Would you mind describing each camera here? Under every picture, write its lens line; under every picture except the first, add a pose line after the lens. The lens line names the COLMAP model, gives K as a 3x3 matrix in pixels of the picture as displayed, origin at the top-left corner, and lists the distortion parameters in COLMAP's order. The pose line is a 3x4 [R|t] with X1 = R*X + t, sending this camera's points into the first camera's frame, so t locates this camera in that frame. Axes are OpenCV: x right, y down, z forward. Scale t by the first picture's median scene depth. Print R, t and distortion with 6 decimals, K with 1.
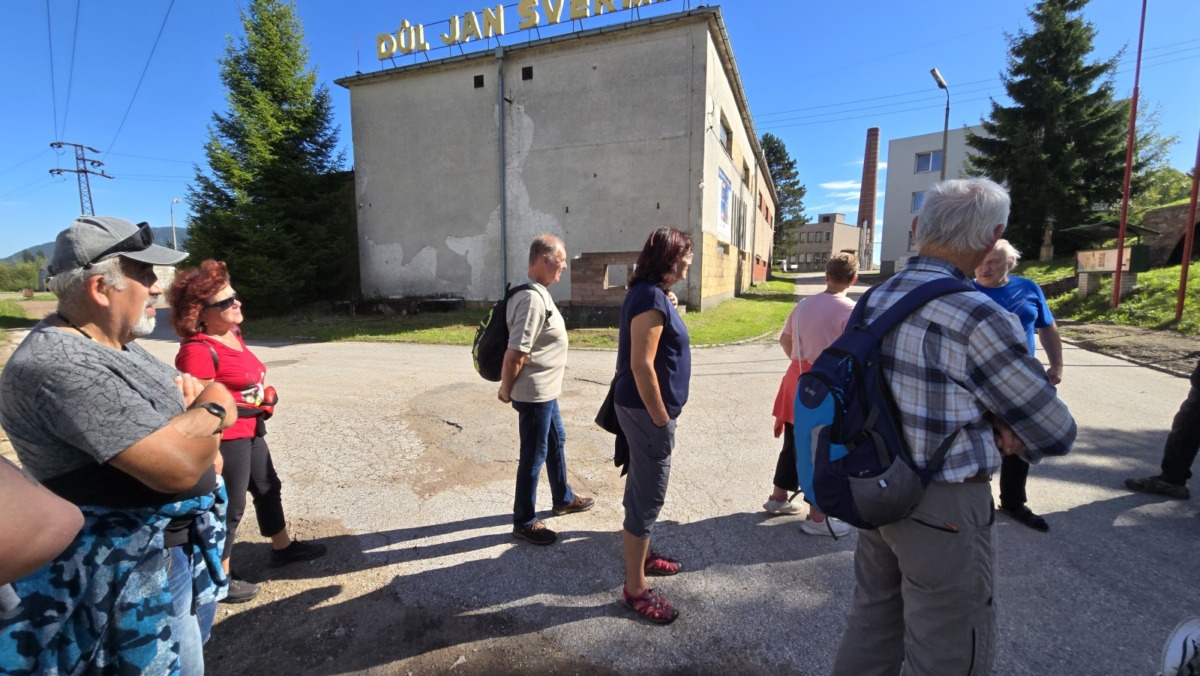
lens RADIAL K [[498.9, 0, 599.6], [0, 498.9, 340.5], [0, 0, 1]] dist [-0.008943, 0.006028]
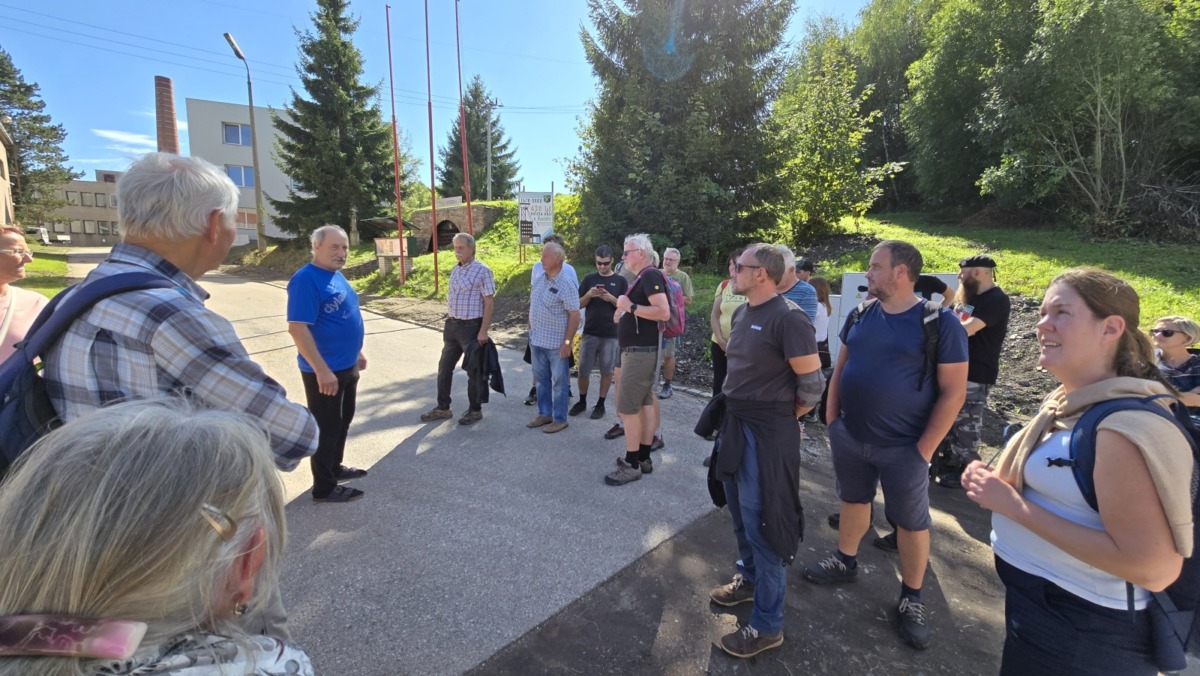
lens RADIAL K [[508.6, 0, 603.6], [0, 508.6, 332.1], [0, 0, 1]] dist [-0.000726, 0.006108]
pose [[0.388159, -0.112169, 0.914741, 0.007543], [0.094266, 0.992192, 0.081666, -0.000620], [-0.916759, 0.054530, 0.395702, 0.001142]]
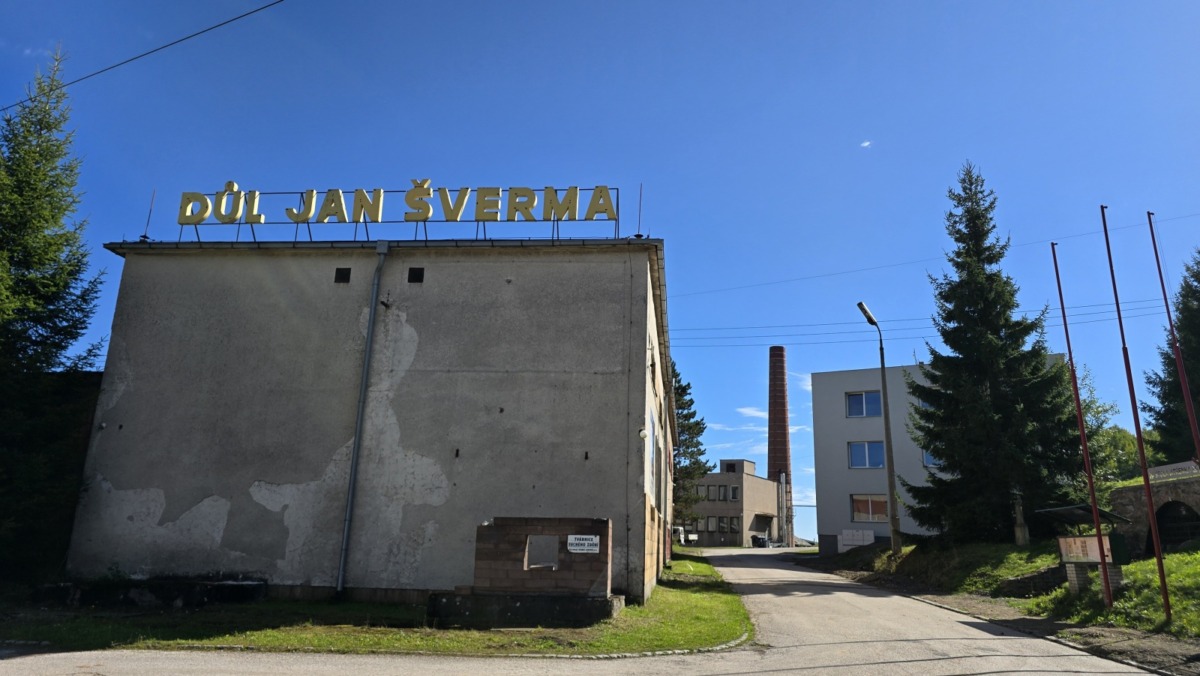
lens RADIAL K [[825.3, 0, 599.6], [0, 825.3, 329.3], [0, 0, 1]] dist [0.069707, -0.062842]
pose [[0.959956, 0.095915, 0.263222, -0.188444], [0.009436, 0.927962, -0.372555, 0.017328], [-0.279993, 0.360120, 0.889897, -0.171913]]
